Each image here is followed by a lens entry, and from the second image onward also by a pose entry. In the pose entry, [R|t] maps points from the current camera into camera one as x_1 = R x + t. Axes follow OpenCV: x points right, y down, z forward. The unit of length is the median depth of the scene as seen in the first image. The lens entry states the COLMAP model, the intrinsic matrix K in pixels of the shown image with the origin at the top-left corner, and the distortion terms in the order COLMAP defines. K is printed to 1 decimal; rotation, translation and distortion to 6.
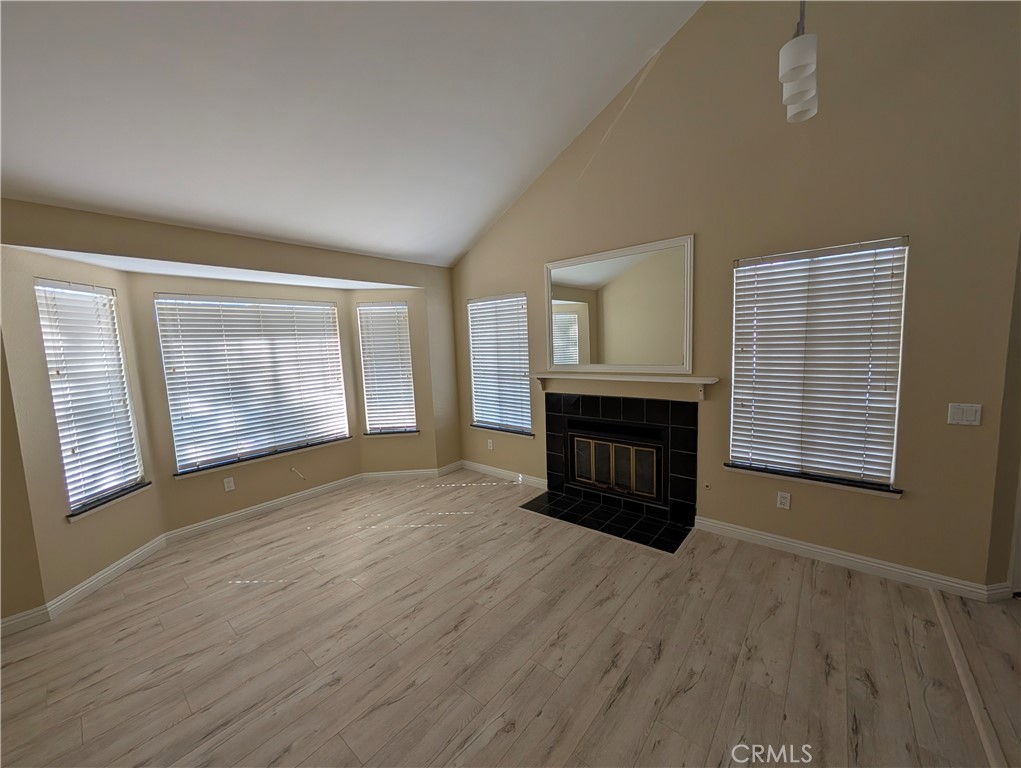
lens RADIAL K [[385.9, 0, 510.5], [0, 385.9, 384.0], [0, 0, 1]] dist [0.000286, -0.000001]
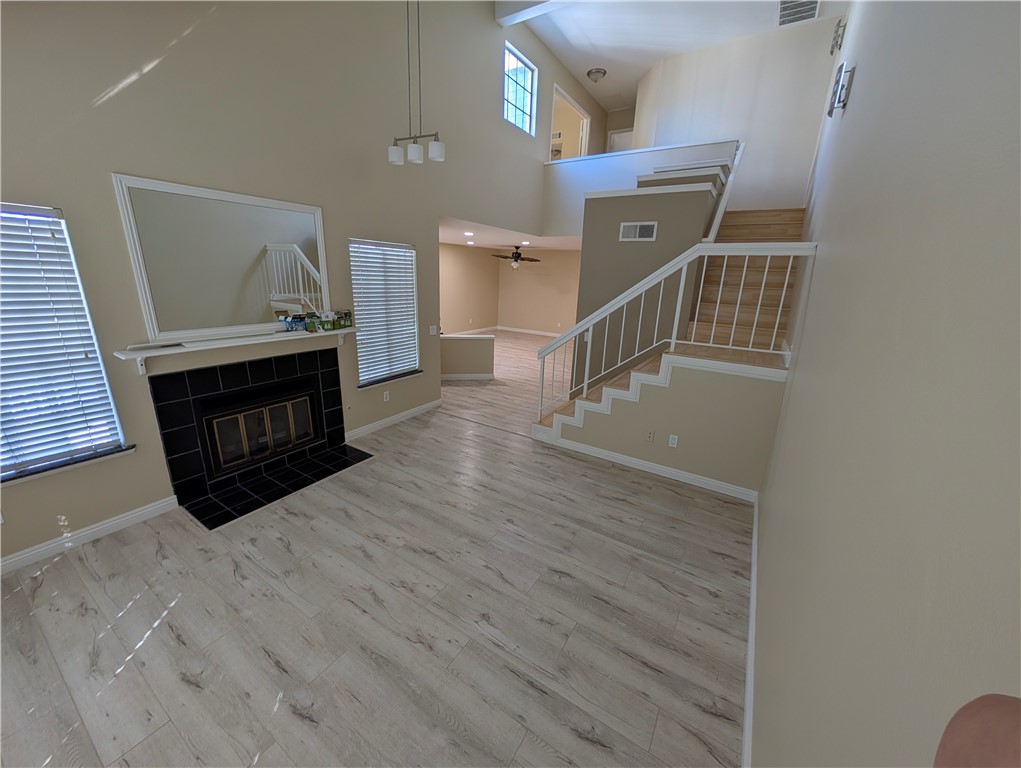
lens RADIAL K [[386.0, 0, 510.5], [0, 386.0, 387.9], [0, 0, 1]] dist [0.000253, -0.000157]
pose [[-0.135035, -0.250382, 0.958684, -0.836114], [0.075503, 0.962132, 0.261918, -0.112788], [-0.987960, 0.107751, -0.111017, 0.582277]]
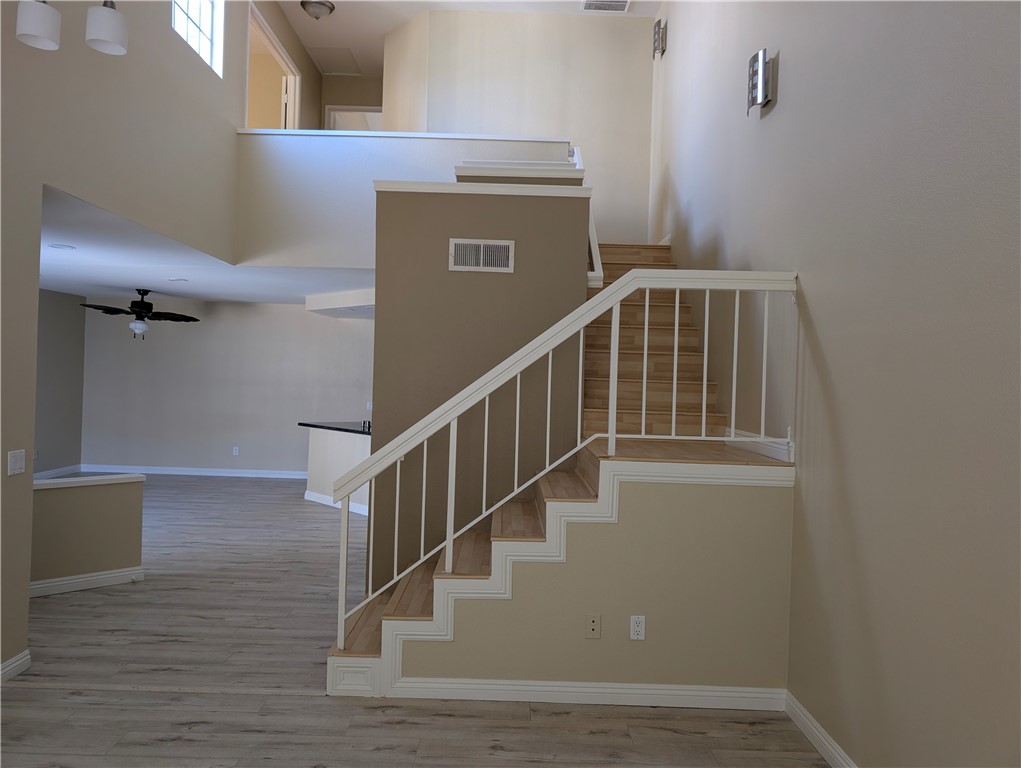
lens RADIAL K [[735.6, 0, 506.2], [0, 735.6, 383.3], [0, 0, 1]] dist [0.019372, -0.005720]
pose [[-0.645286, 0.012662, 0.763836, -0.578940], [0.076302, 0.995931, 0.047950, -0.067136], [-0.760121, 0.089224, -0.643626, 0.850189]]
